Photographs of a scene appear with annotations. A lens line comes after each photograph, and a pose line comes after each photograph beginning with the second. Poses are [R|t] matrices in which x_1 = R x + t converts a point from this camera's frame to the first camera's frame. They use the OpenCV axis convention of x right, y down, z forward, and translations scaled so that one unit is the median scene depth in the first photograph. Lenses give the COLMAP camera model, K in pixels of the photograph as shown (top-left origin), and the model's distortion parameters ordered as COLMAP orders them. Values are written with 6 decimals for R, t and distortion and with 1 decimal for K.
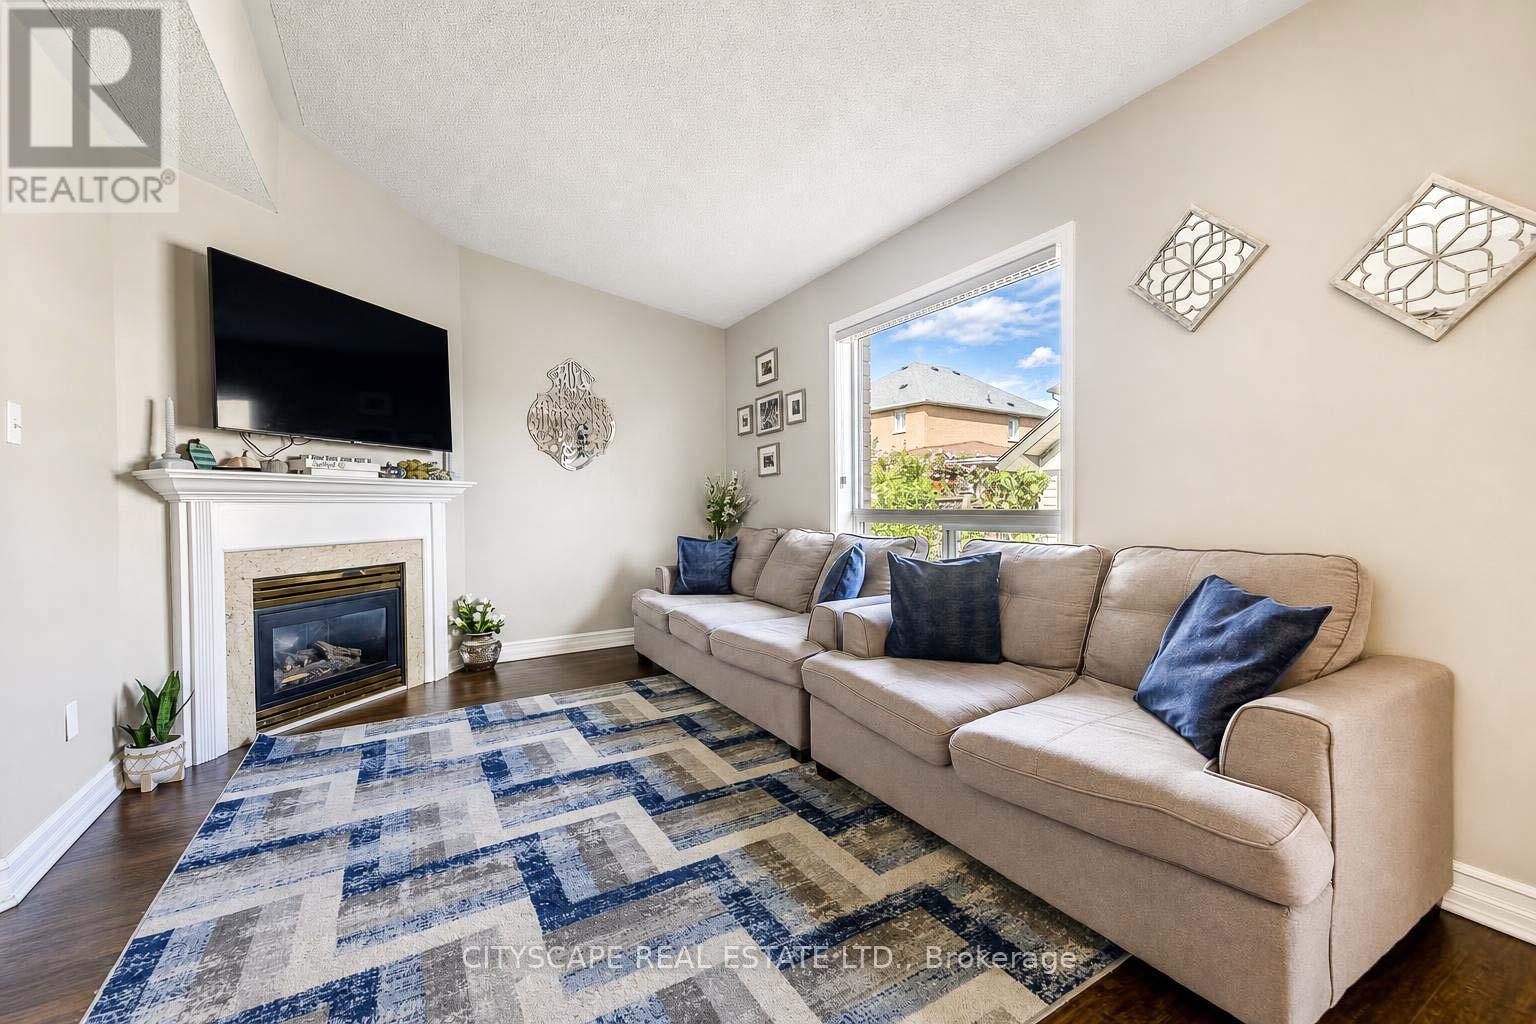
lens RADIAL K [[603.7, 0, 764.2], [0, 603.7, 507.7], [0, 0, 1]] dist [0.014147, 0.000165]
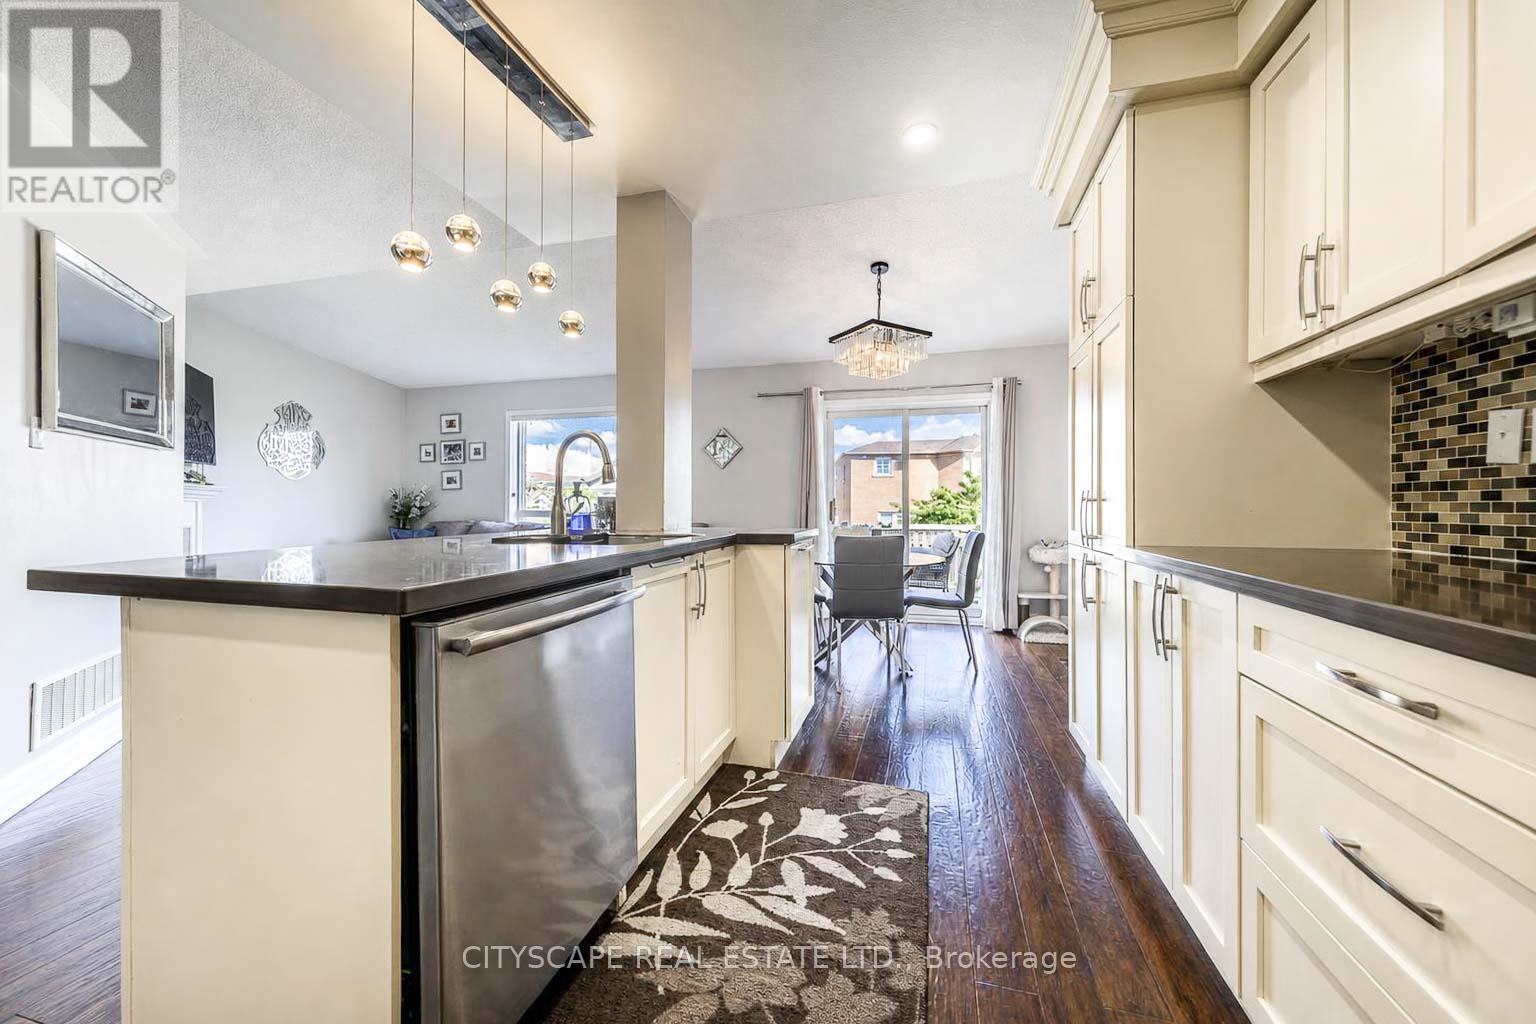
lens RADIAL K [[603.7, 0, 773.5], [0, 603.7, 511.6], [0, 0, 1]] dist [0.014147, 0.000165]
pose [[0.720011, 0.010401, 0.693885, -0.650145], [-0.003798, 0.999932, -0.011048, 0.027997], [-0.693952, 0.005319, 0.720001, -1.014632]]
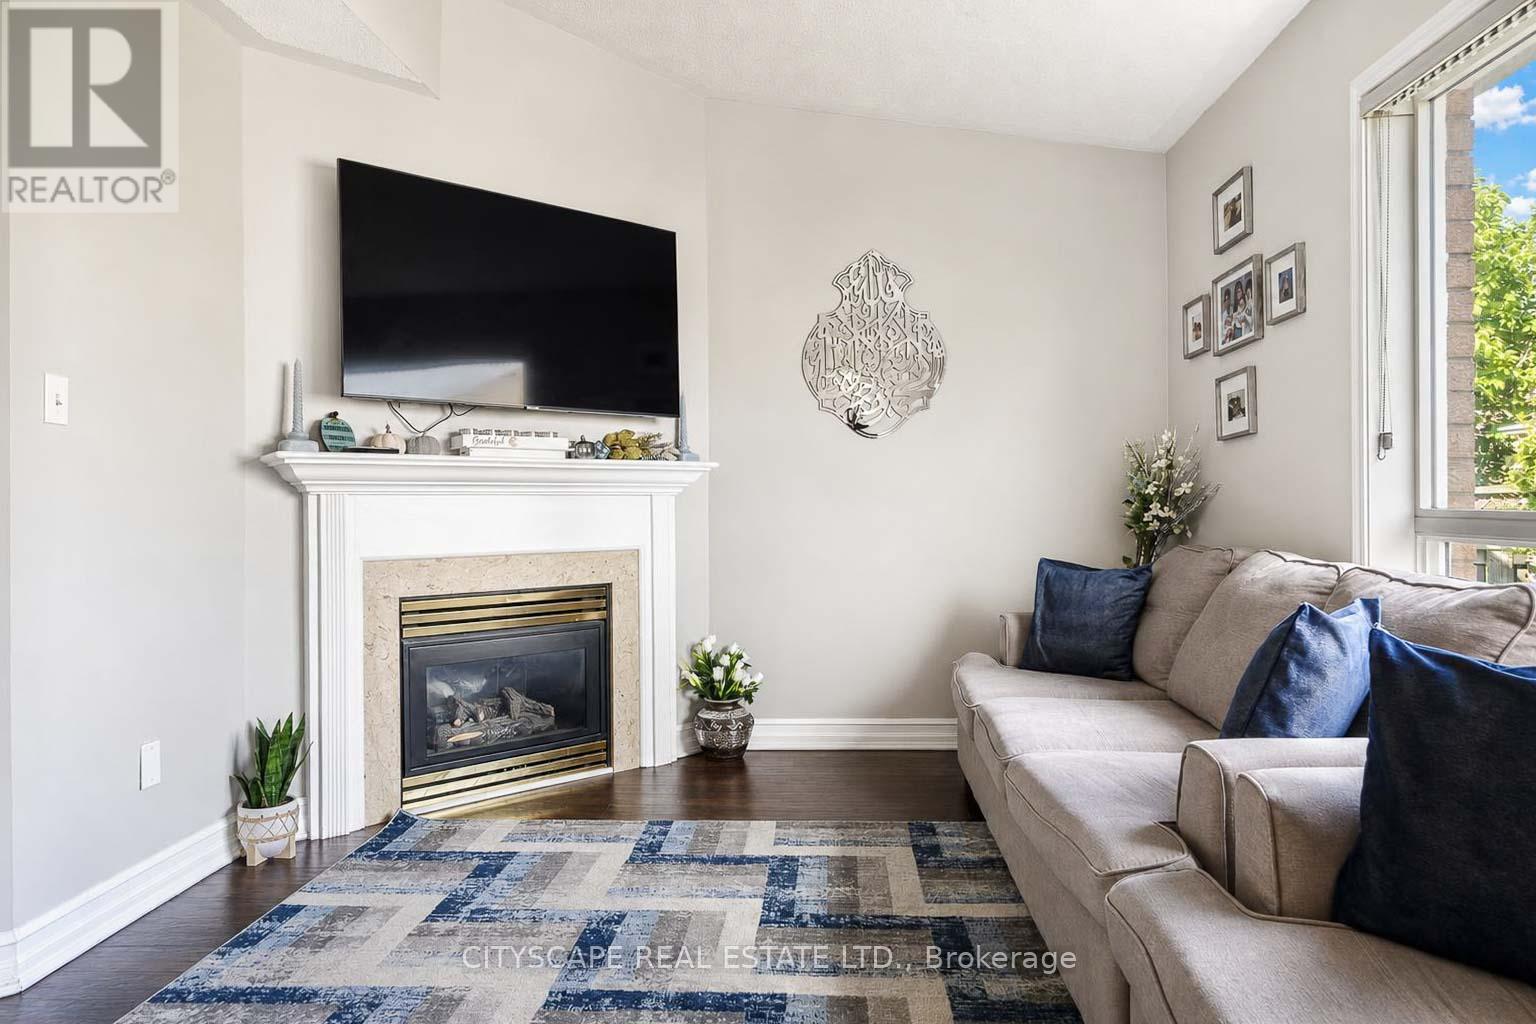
lens RADIAL K [[956.6, 0, 795.6], [0, 956.6, 493.6], [0, 0, 1]] dist [0.031355, -0.003121]
pose [[0.840226, -0.001827, -0.542233, 0.164693], [-0.003436, 0.999956, -0.008694, -0.001421], [0.542225, 0.009168, 0.840183, 0.226233]]
